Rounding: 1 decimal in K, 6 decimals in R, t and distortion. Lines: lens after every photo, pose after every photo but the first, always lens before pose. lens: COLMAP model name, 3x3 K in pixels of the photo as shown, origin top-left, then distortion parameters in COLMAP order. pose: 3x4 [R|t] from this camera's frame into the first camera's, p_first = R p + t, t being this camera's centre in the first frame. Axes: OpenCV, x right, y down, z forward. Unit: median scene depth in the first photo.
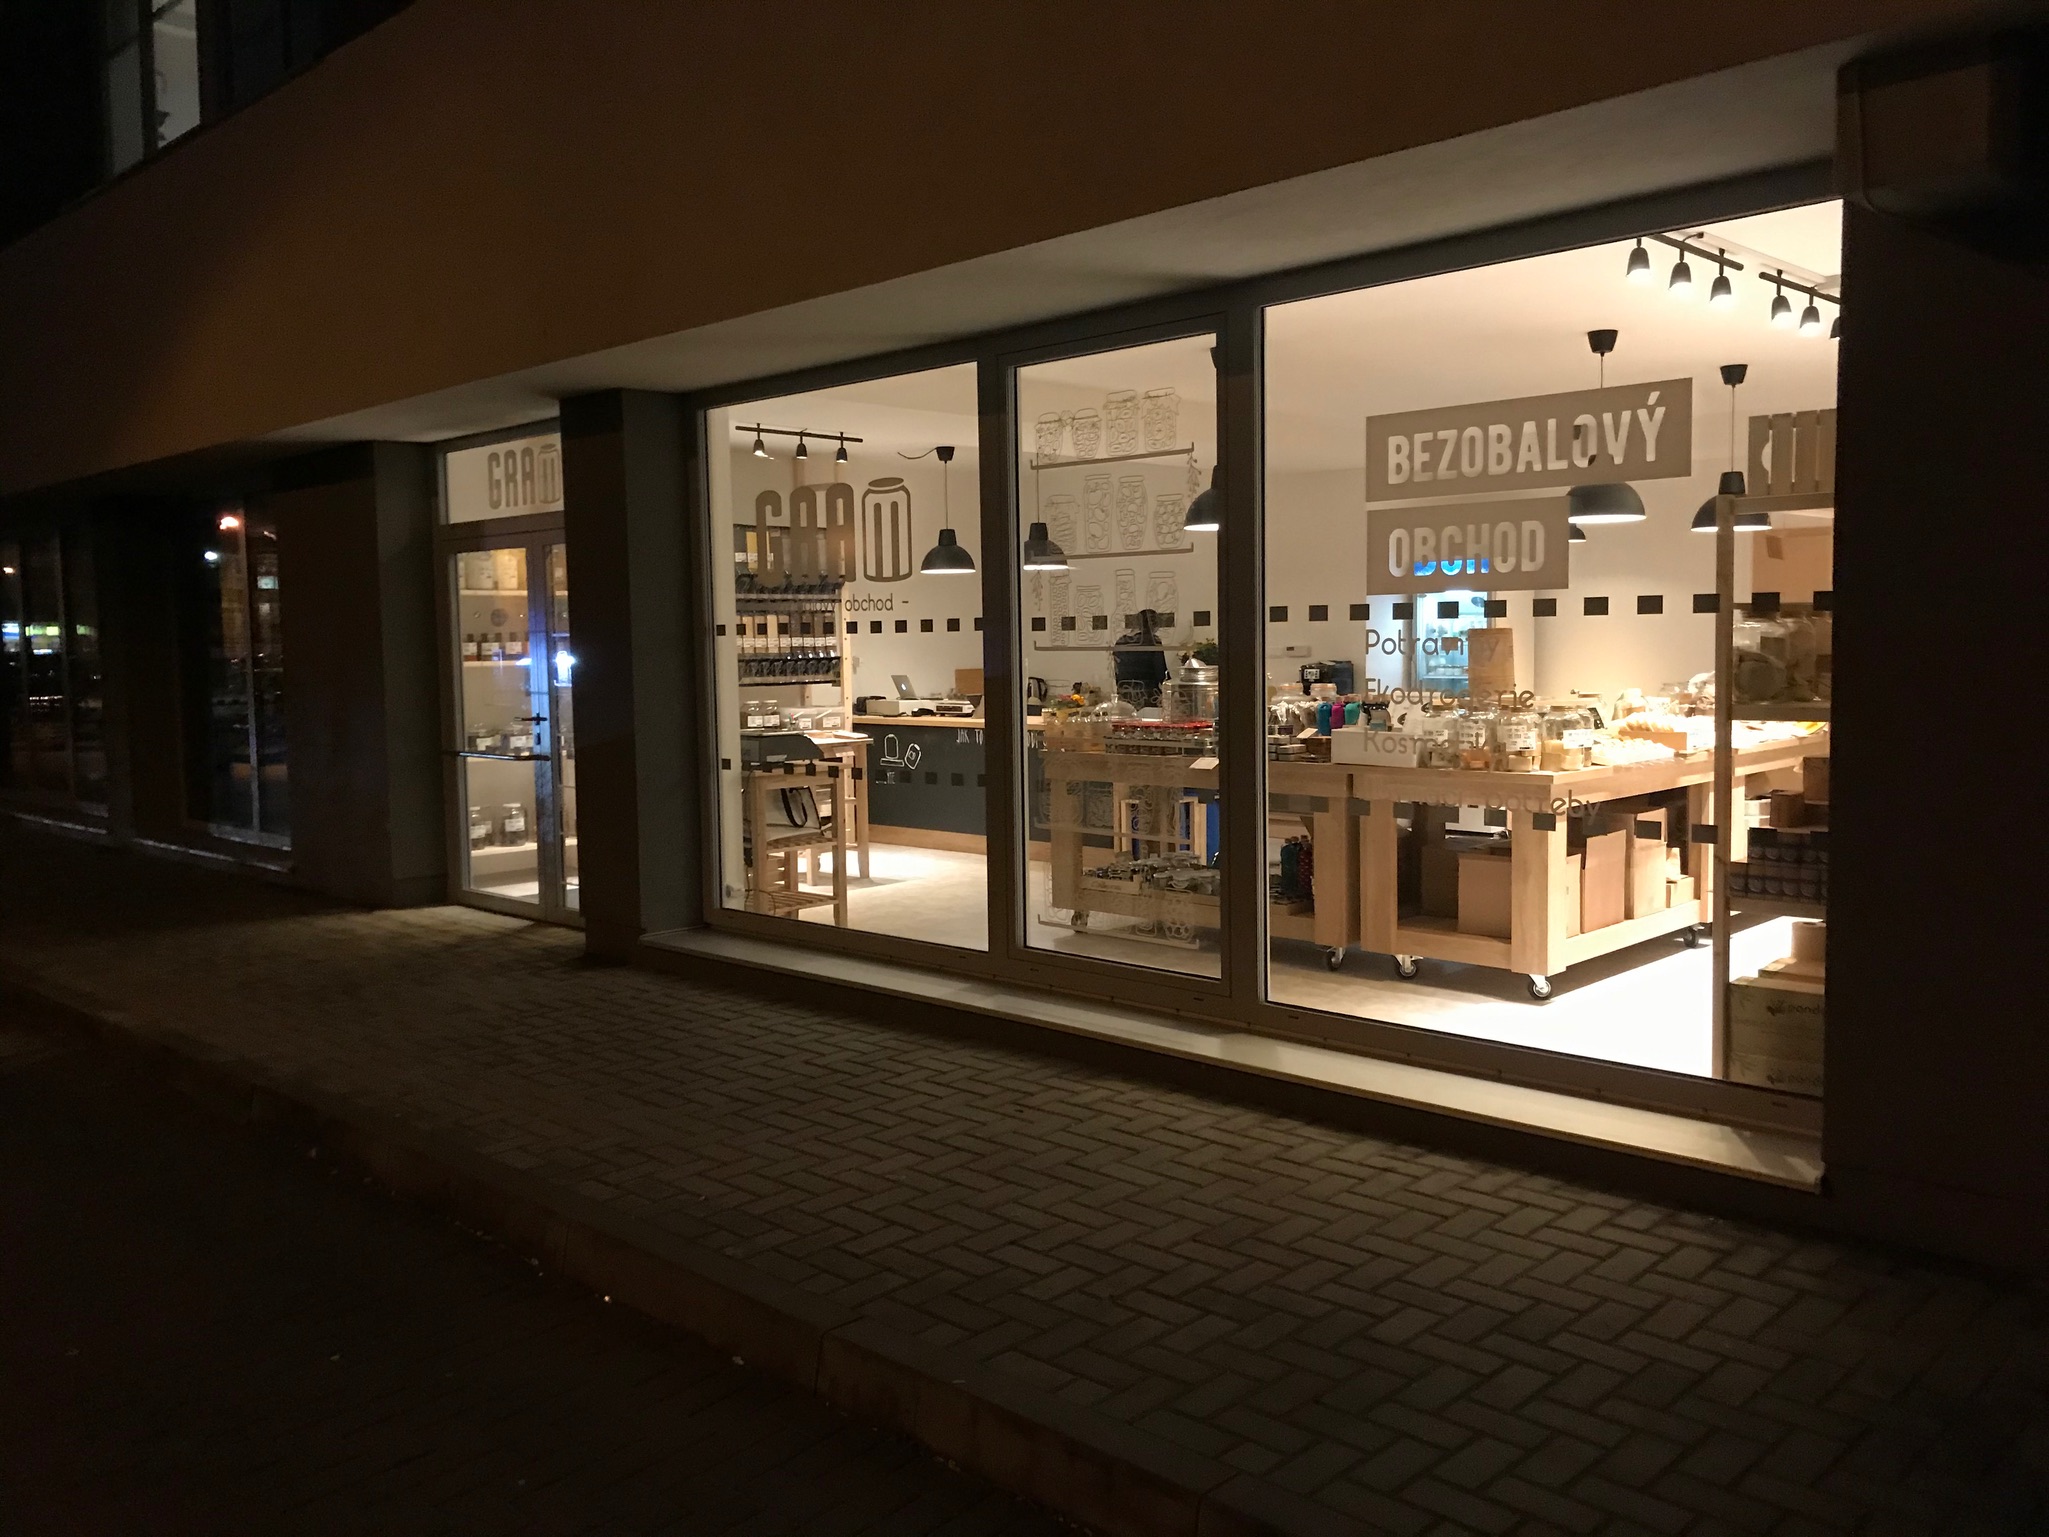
lens RADIAL K [[1663.1, 0, 1020.9], [0, 1663.1, 775.5], [0, 0, 1]] dist [0.010379, 0.007545]
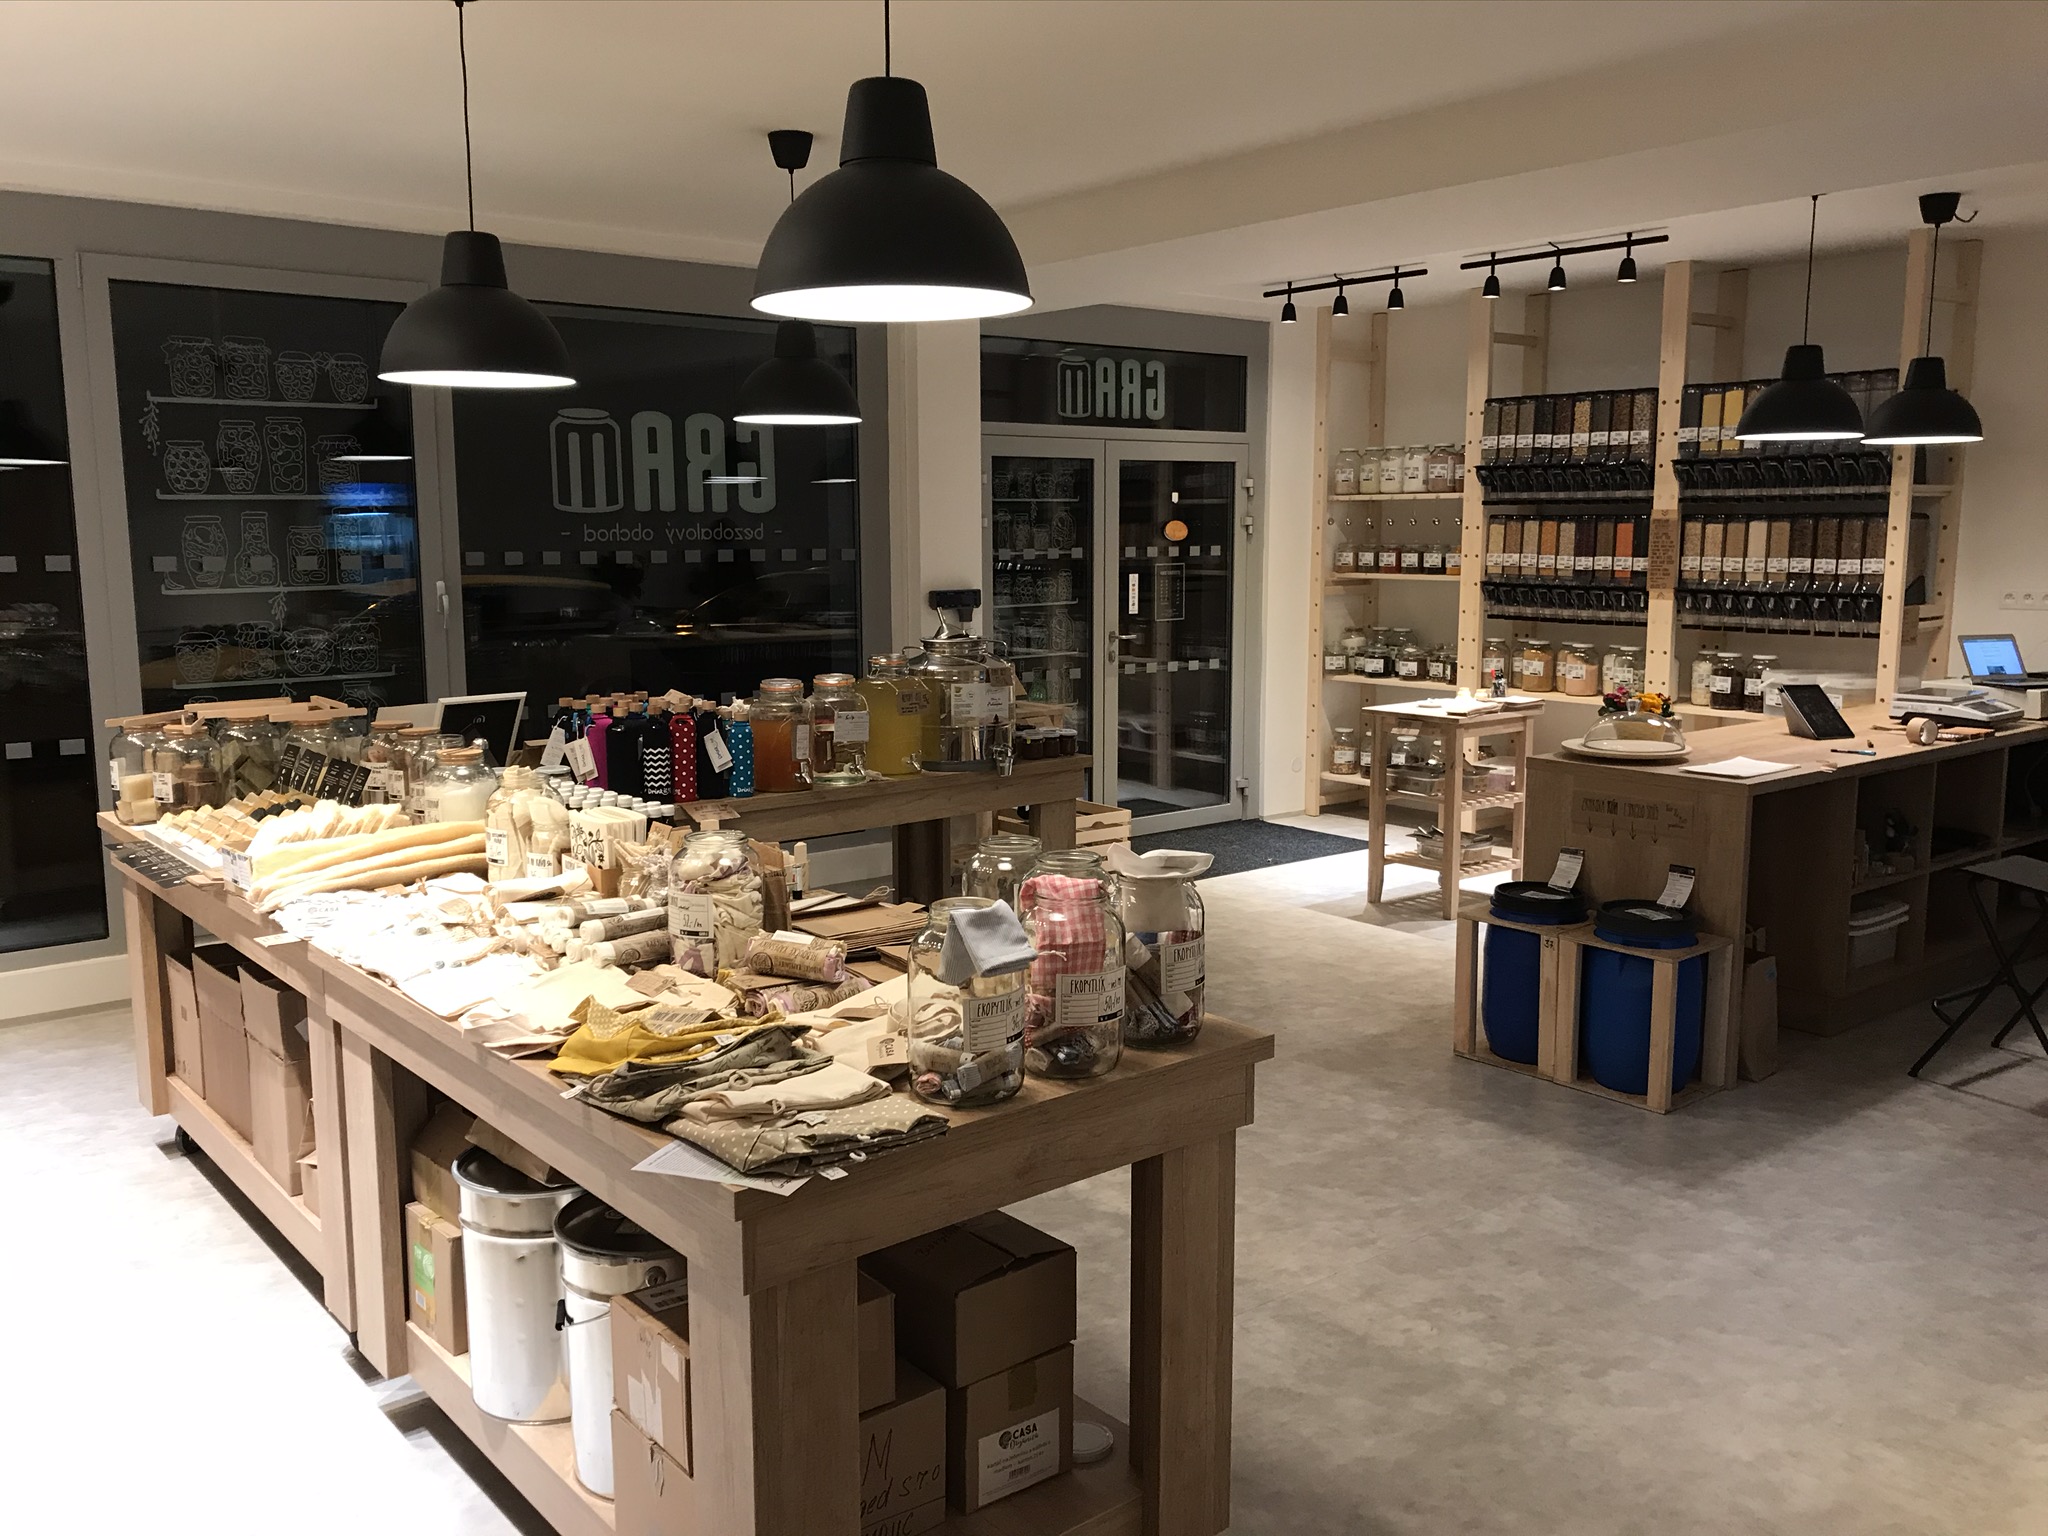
lens RADIAL K [[1662.9, 0, 1024.0], [0, 1662.9, 768.0], [0, 0, 1]] dist [0.013320, 0.002855]
pose [[-0.106887, 0.162602, -0.980885, 0.533115], [-0.072843, 0.982605, 0.170825, -0.094574], [0.991599, 0.089710, -0.093183, 0.808505]]
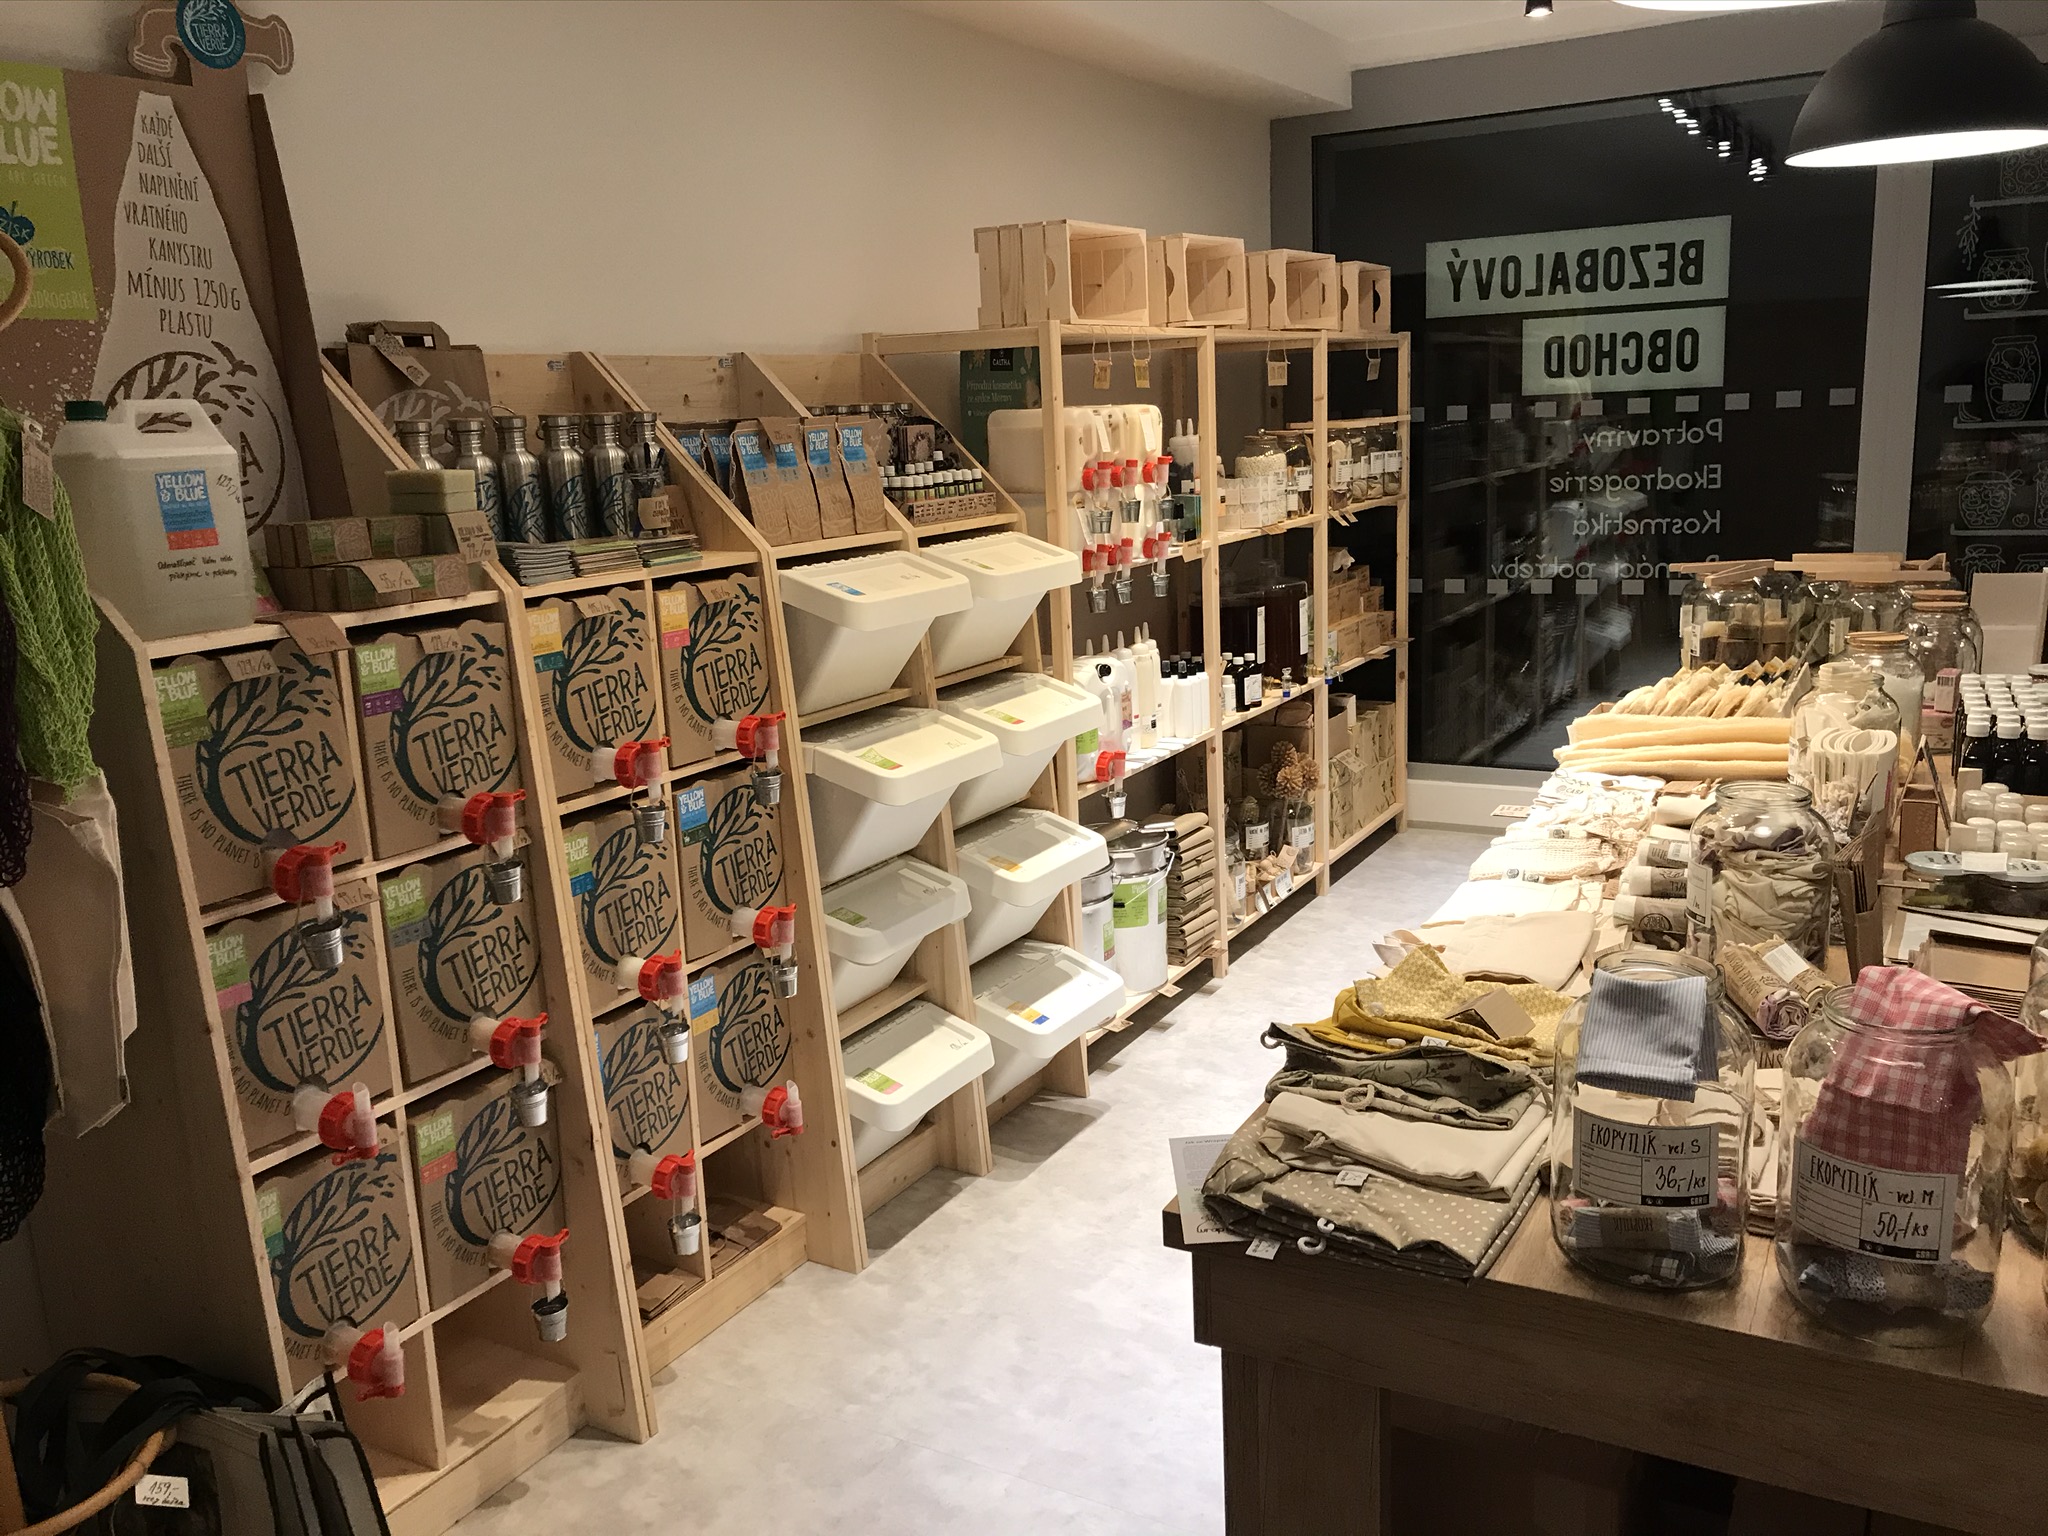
lens RADIAL K [[1662.3, 0, 1020.4], [0, 1662.3, 775.0], [0, 0, 1]] dist [0.010379, 0.007545]
pose [[-0.960668, 0.118346, -0.251221, 0.430910], [0.040178, 0.954359, 0.295946, -0.095697], [0.274779, 0.274212, -0.921577, 0.871868]]
